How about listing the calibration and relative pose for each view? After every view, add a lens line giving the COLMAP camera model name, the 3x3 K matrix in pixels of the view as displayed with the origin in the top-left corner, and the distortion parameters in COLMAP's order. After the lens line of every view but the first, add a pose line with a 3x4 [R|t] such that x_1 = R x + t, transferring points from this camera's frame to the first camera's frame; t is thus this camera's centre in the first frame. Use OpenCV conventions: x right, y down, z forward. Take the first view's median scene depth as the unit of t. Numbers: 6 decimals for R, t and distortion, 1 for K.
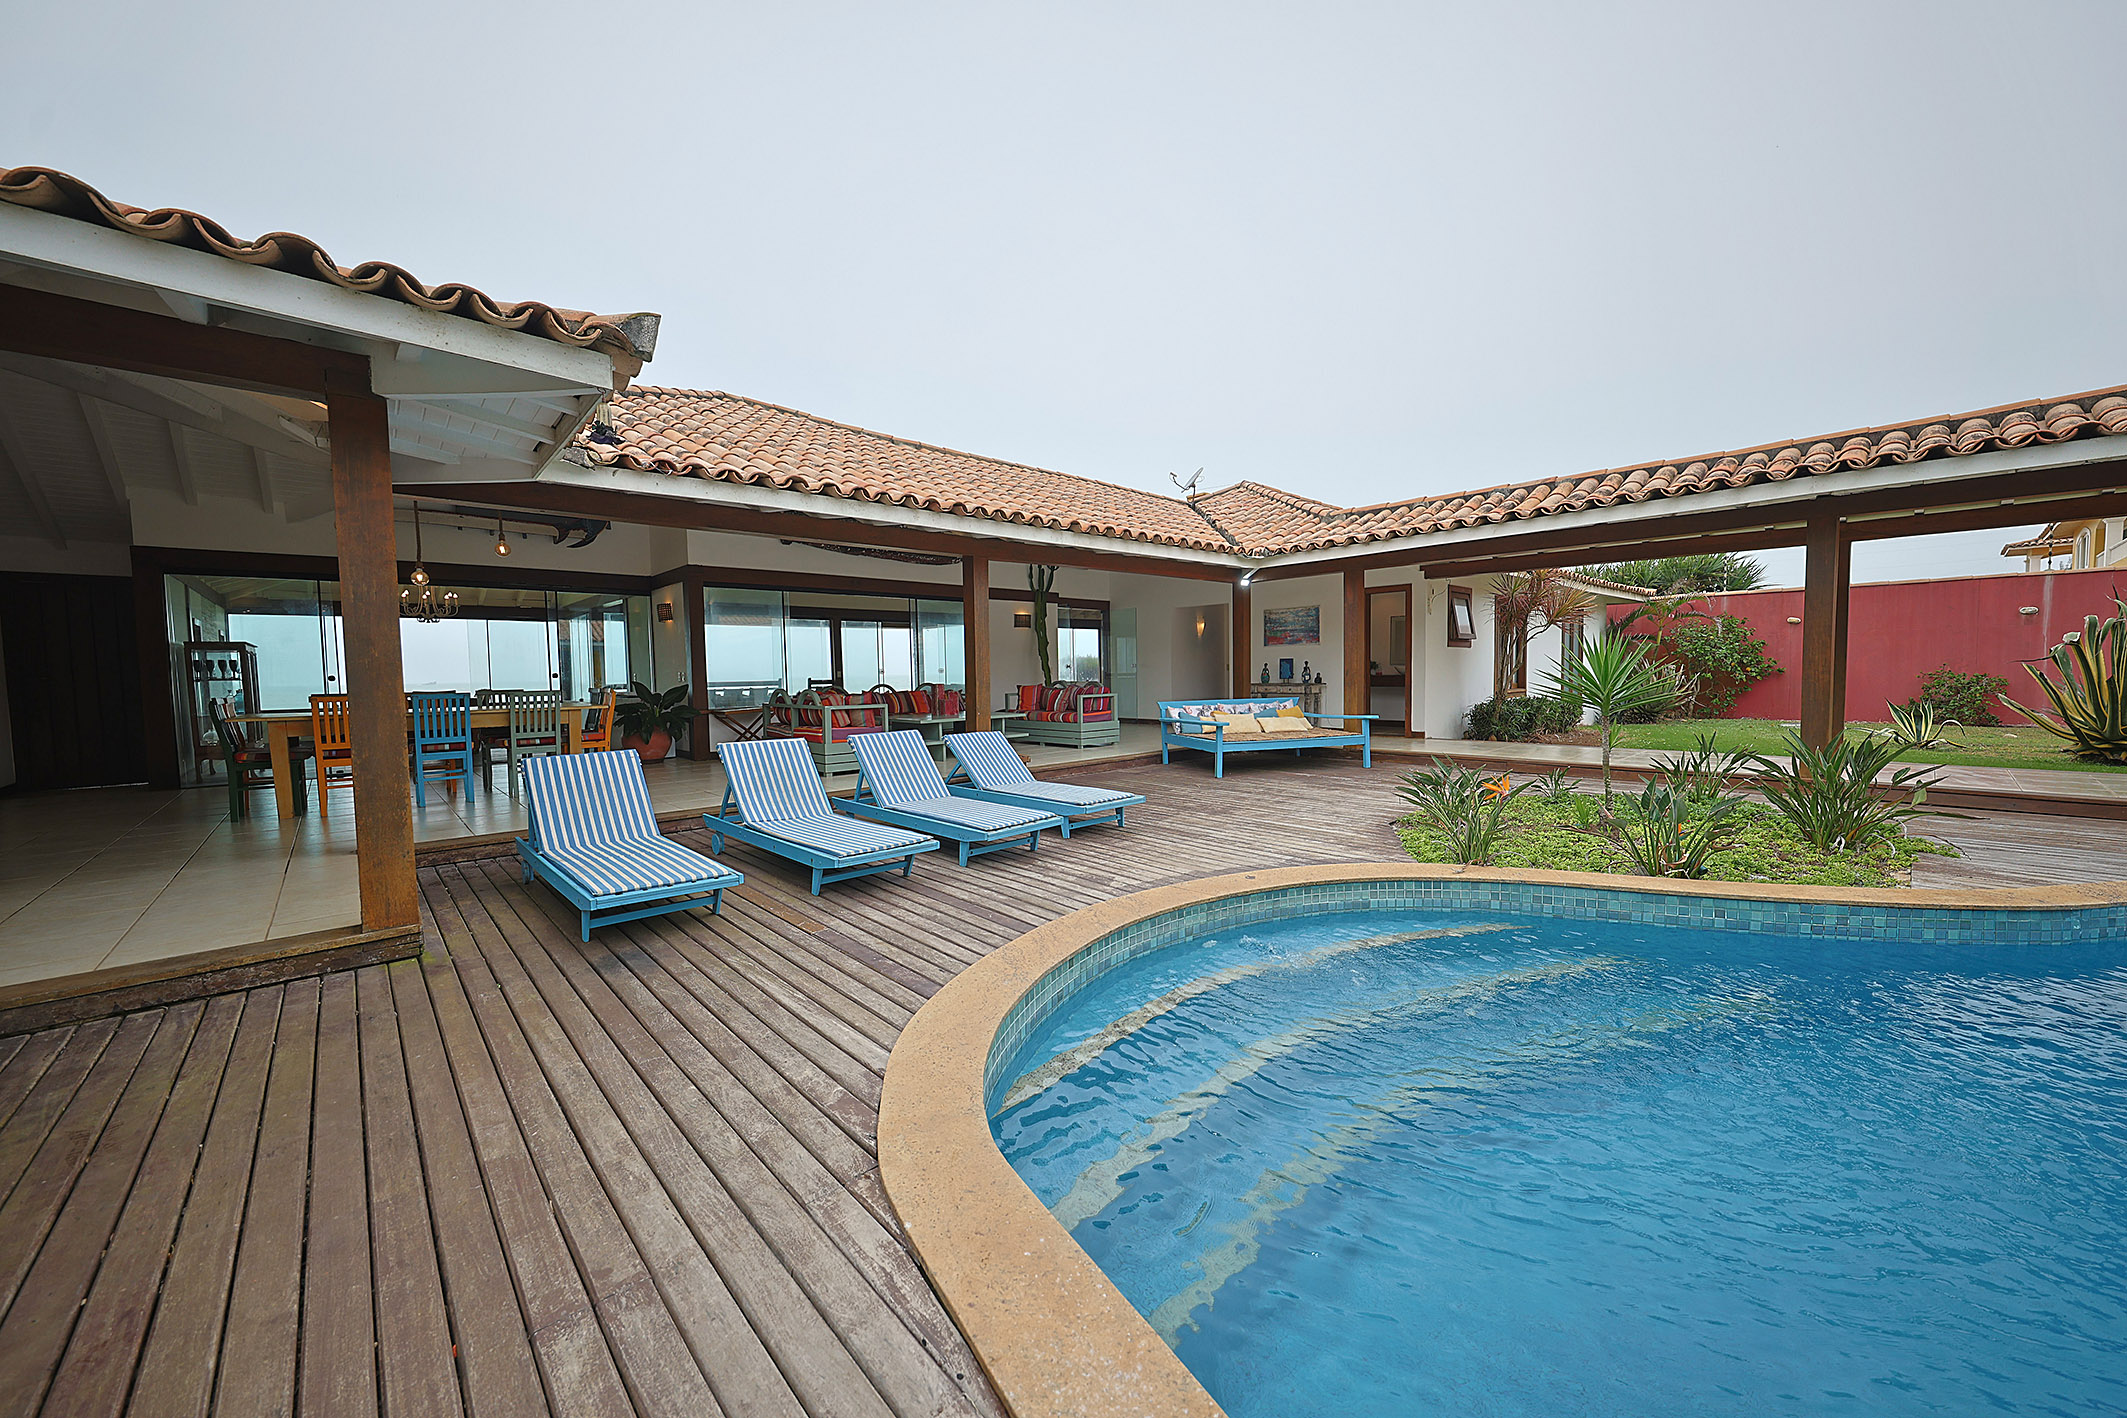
lens RADIAL K [[772.6, 0, 1060.2], [0, 772.6, 716.2], [0, 0, 1]] dist [0.001264, -0.002830]
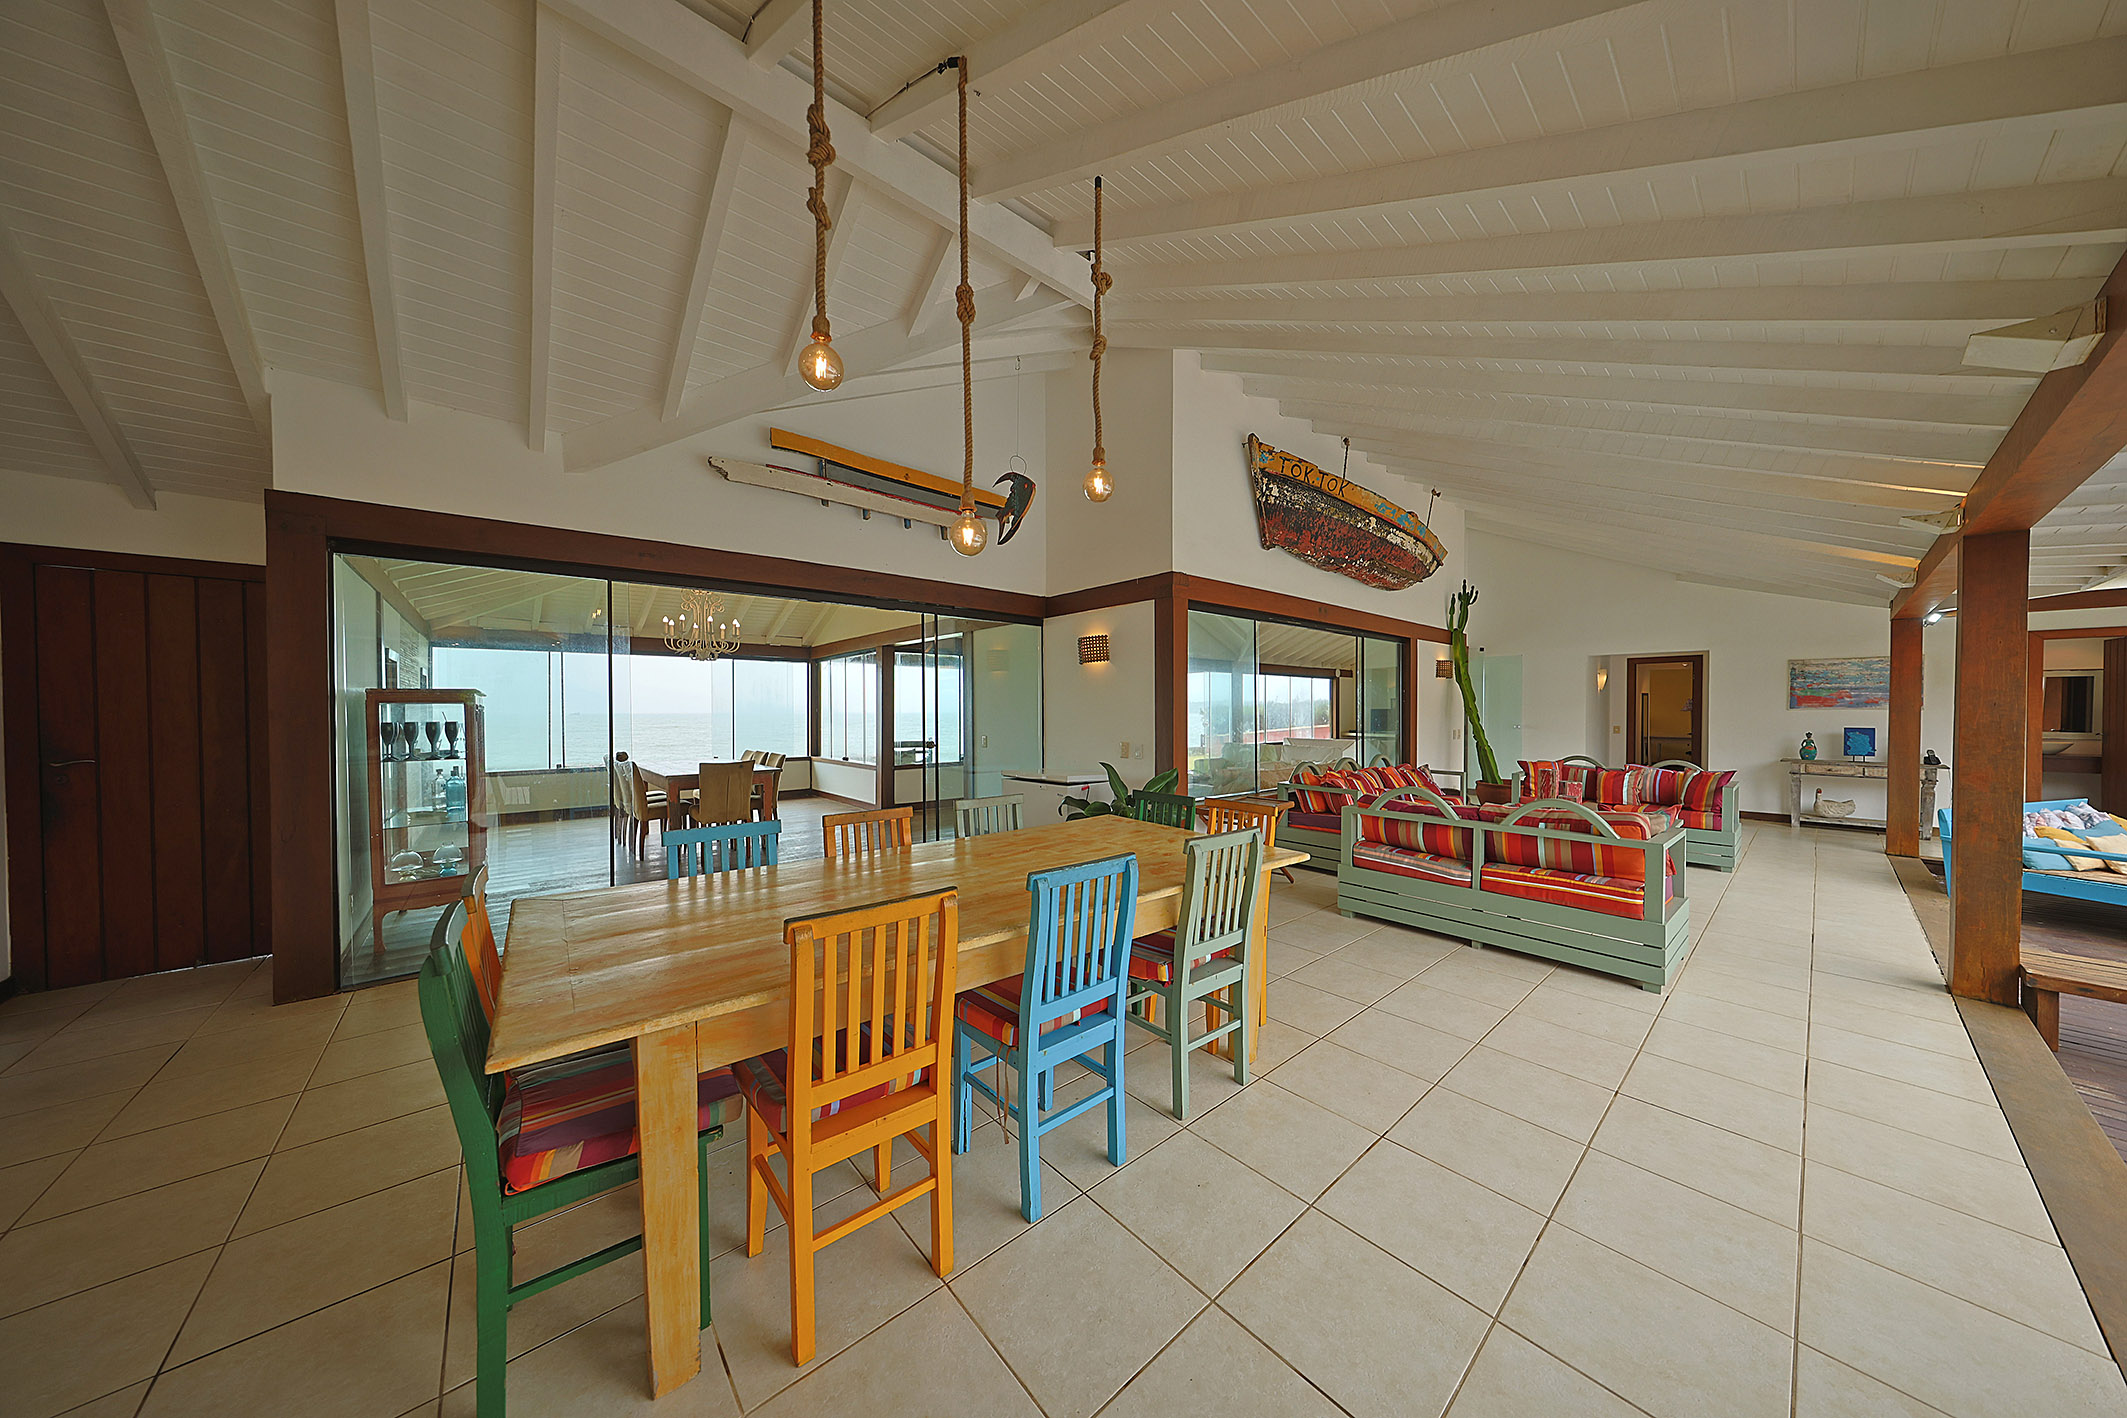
lens RADIAL K [[653.8, 0, 1066.8], [0, 653.8, 724.2], [0, 0, 1]] dist [-0.001295, -0.000007]
pose [[0.999154, 0.016651, -0.037600, -0.531052], [-0.018080, 0.999114, -0.038004, -0.053075], [0.036933, 0.038652, 0.998570, 0.474074]]
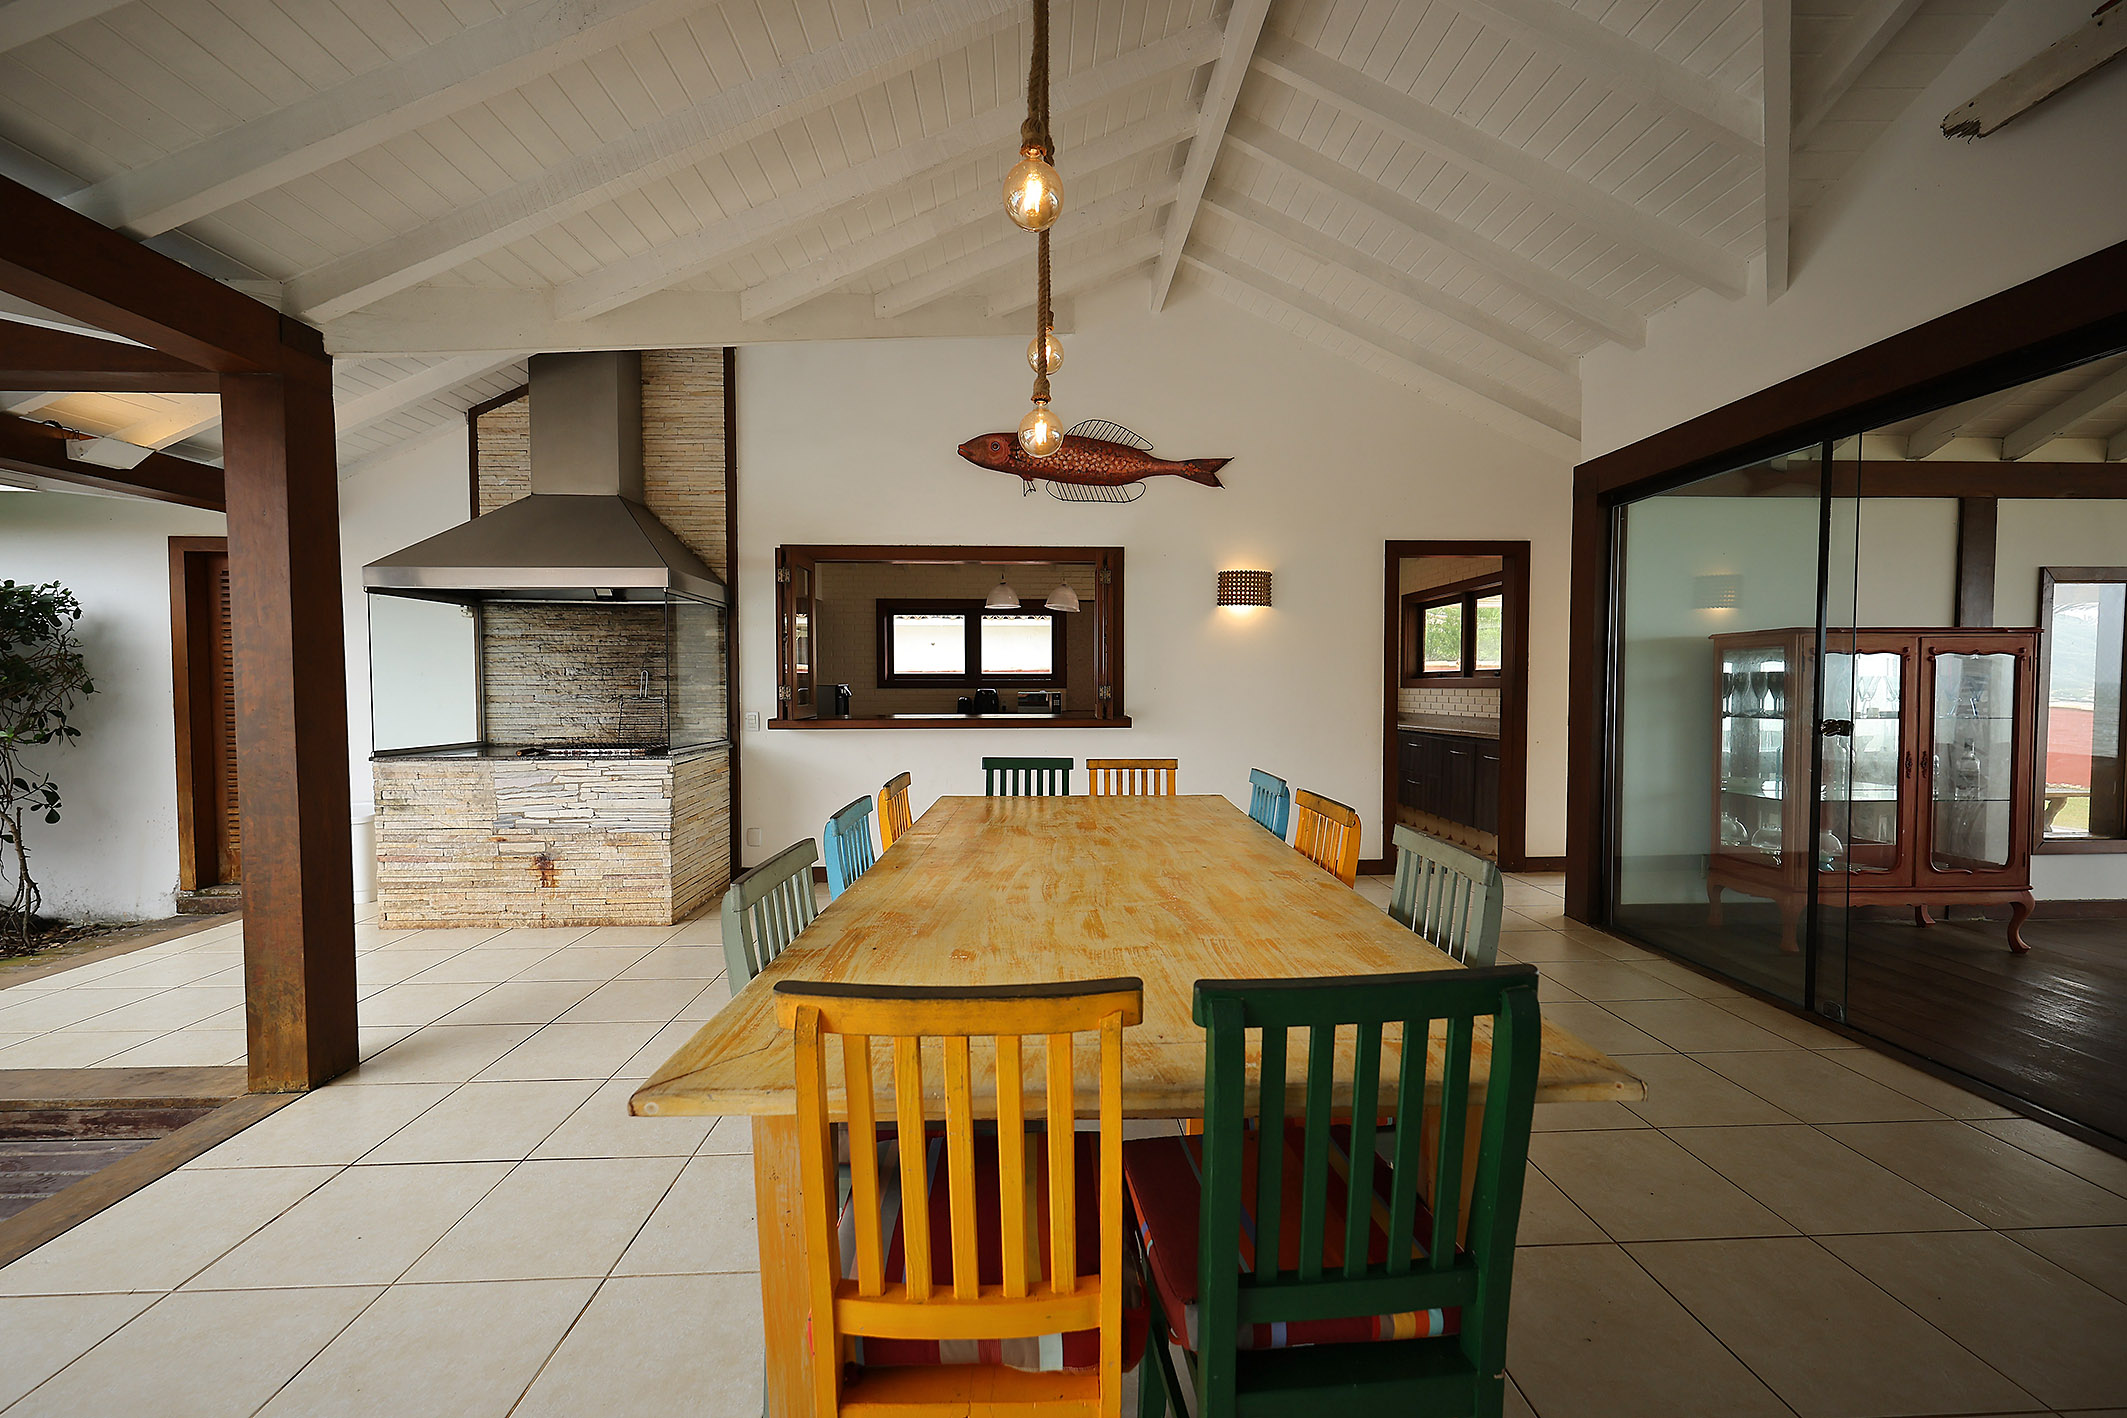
lens RADIAL K [[803.6, 0, 1066.8], [0, 803.6, 707.0], [0, 0, 1]] dist [0.001503, 0.000225]
pose [[-0.658317, 0.042023, -0.751567, -0.418779], [-0.030894, 0.996091, 0.082756, -0.067012], [0.752107, 0.077698, -0.654445, 0.855256]]
